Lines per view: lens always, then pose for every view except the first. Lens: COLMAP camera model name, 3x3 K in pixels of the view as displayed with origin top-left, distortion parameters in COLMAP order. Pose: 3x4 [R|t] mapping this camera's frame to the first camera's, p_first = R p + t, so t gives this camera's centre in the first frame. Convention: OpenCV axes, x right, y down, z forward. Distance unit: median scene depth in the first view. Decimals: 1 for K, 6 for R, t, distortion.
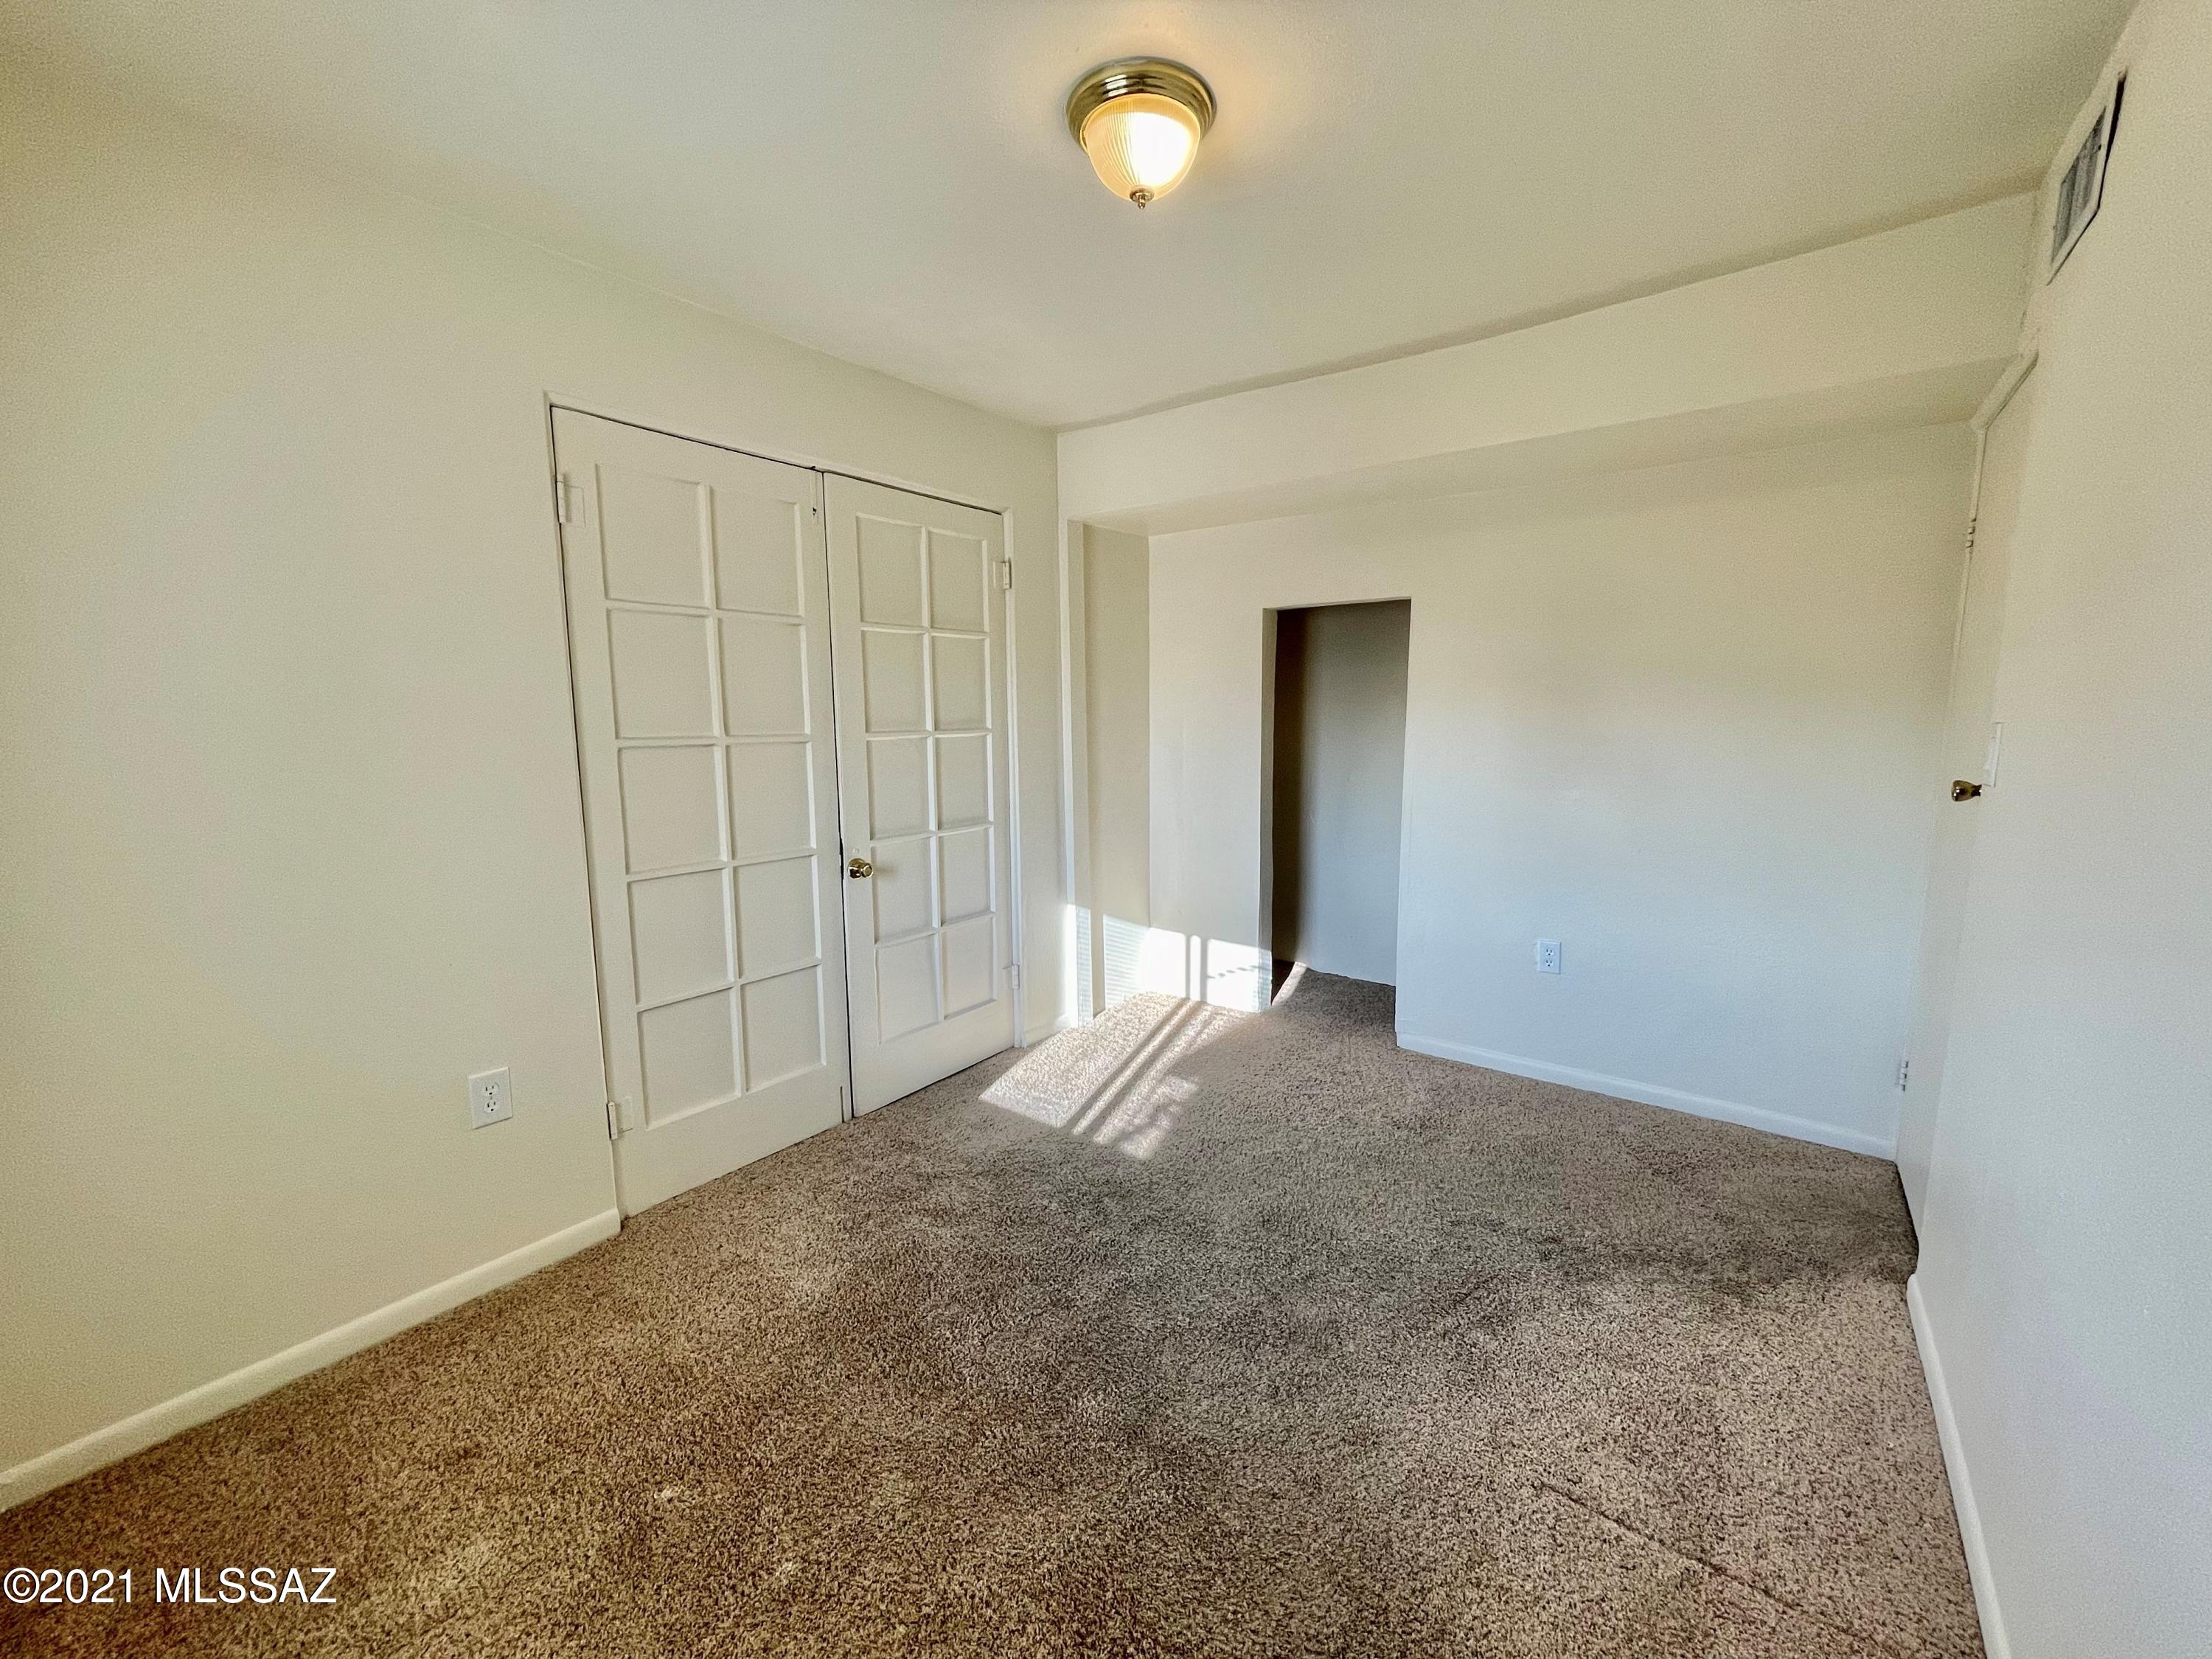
lens RADIAL K [[894.5, 0, 1099.9], [0, 894.5, 826.2], [0, 0, 1]] dist [-0.000232, 0.000322]
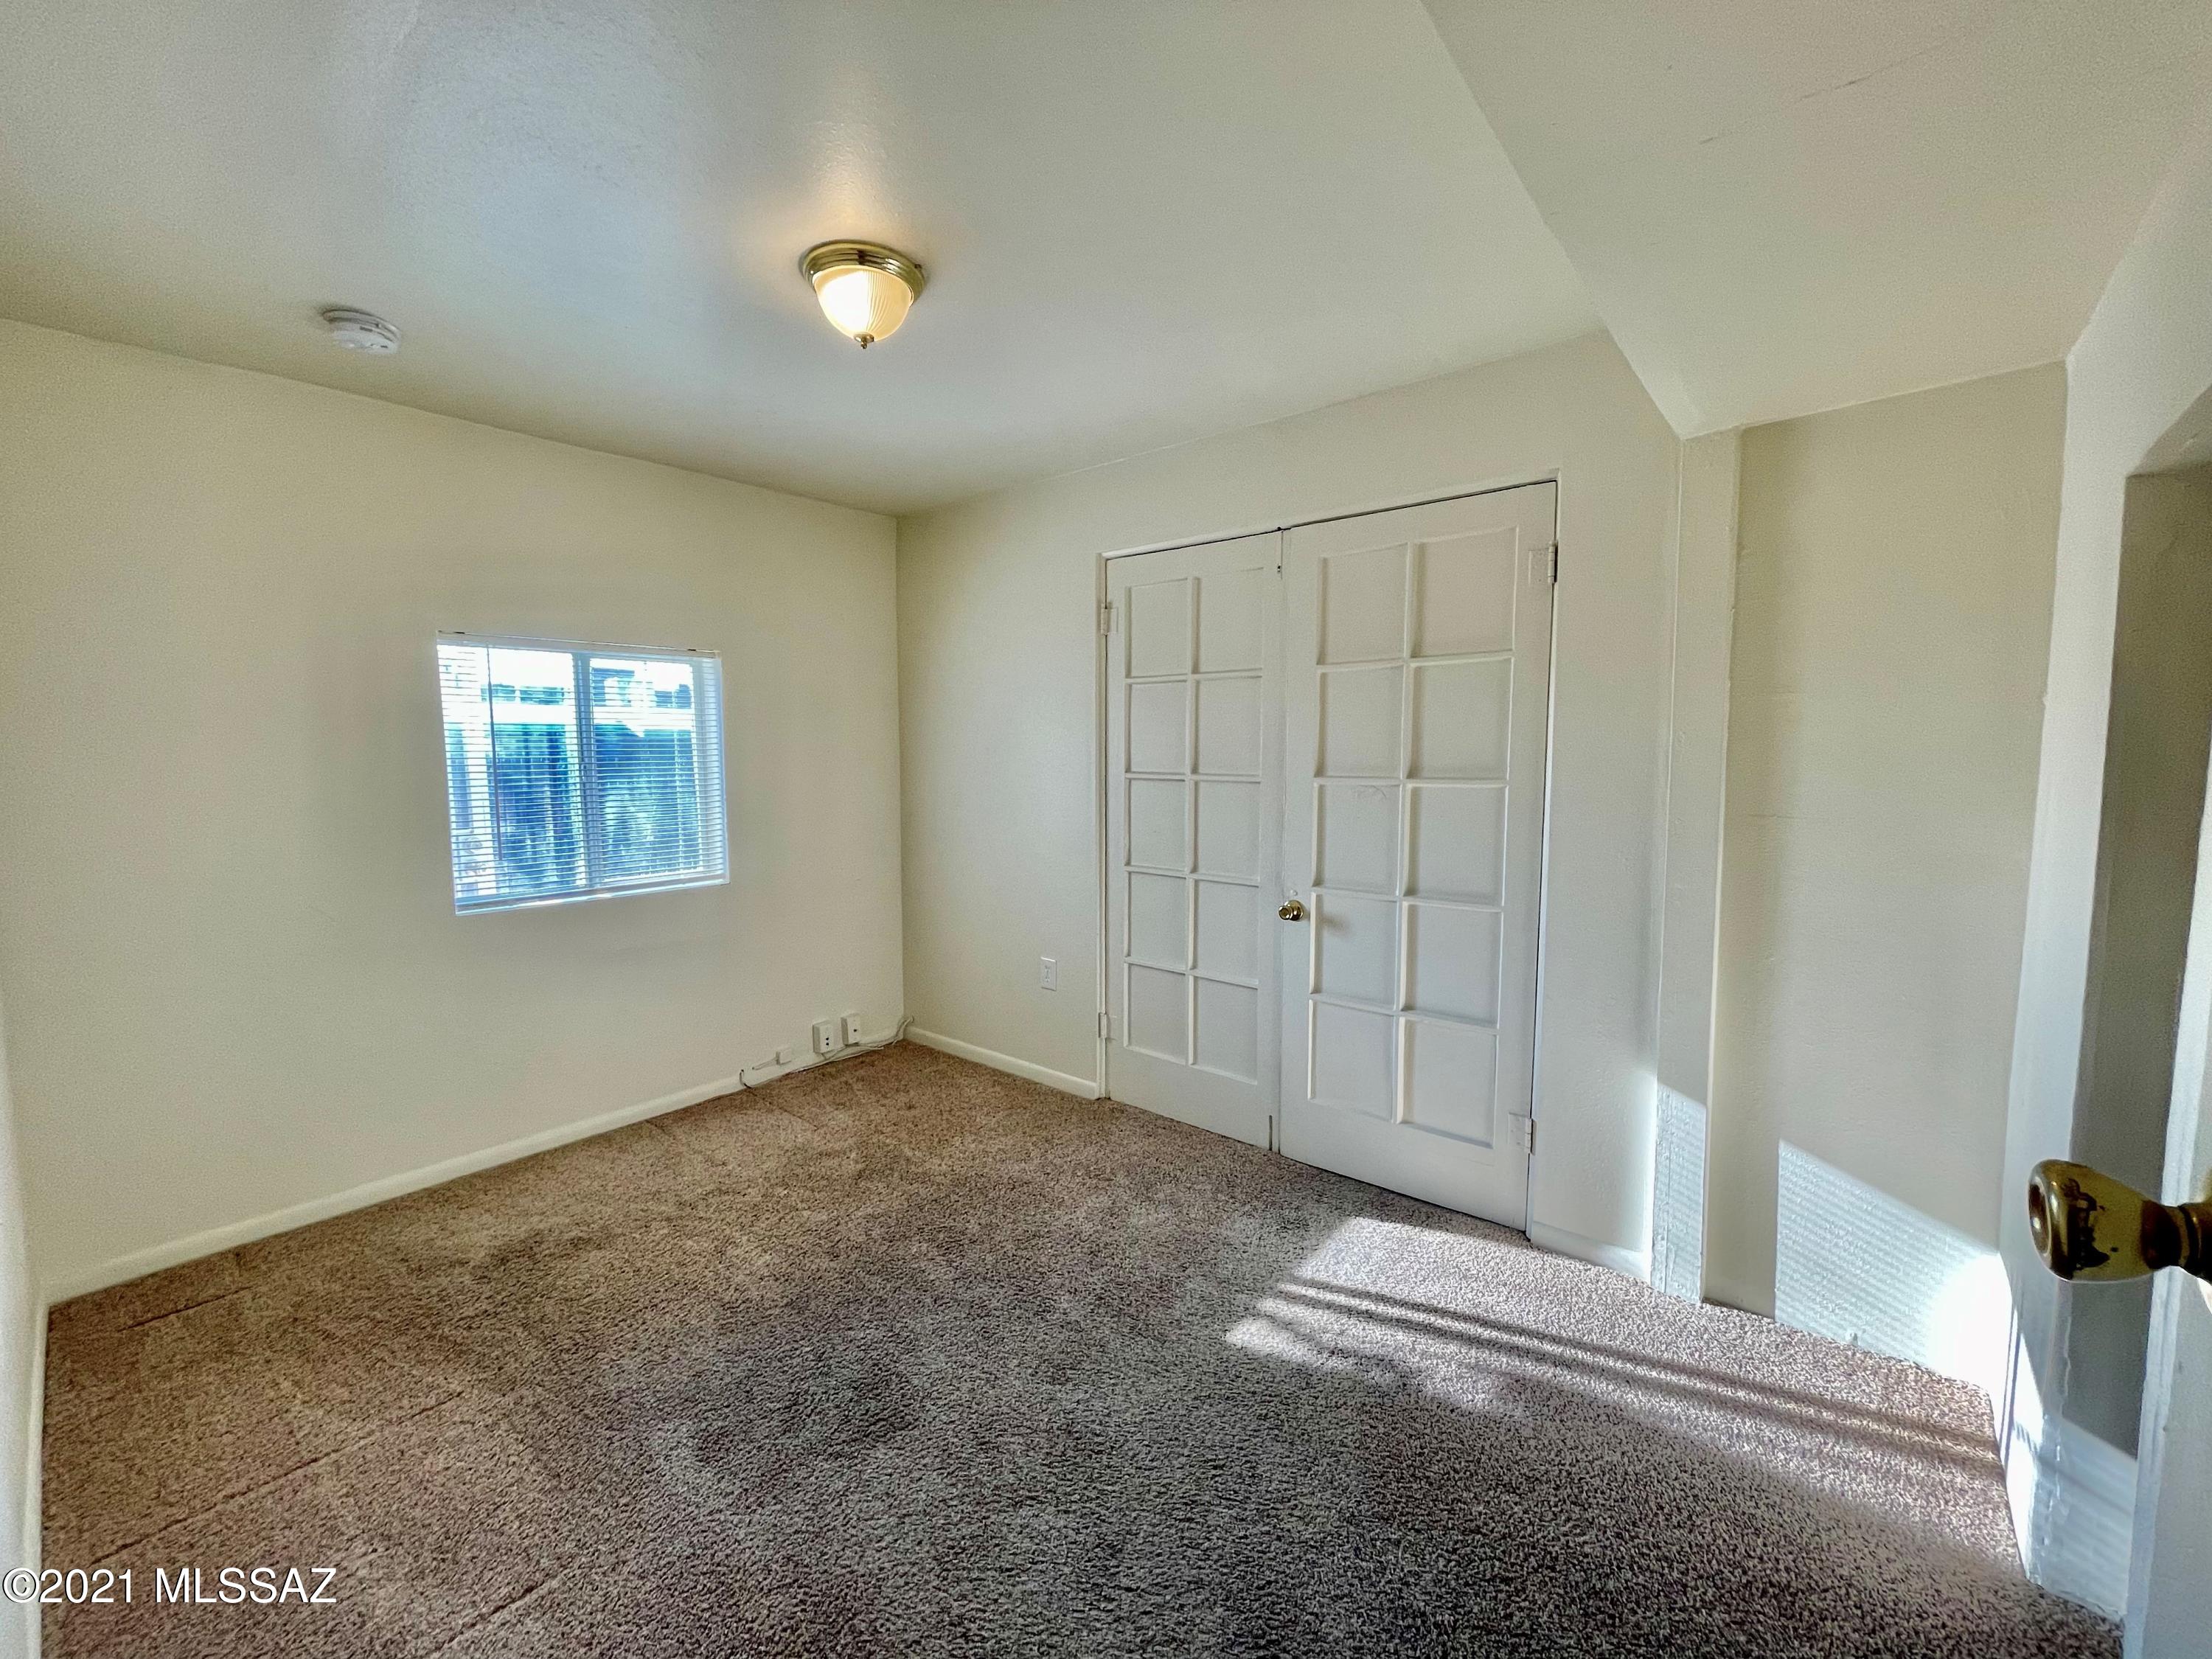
lens RADIAL K [[894.5, 0, 1099.9], [0, 894.5, 826.2], [0, 0, 1]] dist [-0.000232, 0.000322]
pose [[-0.051747, 0.091765, -0.994435, 0.703010], [-0.125161, 0.987322, 0.097622, -0.113174], [0.990786, 0.129516, -0.039606, 0.781542]]
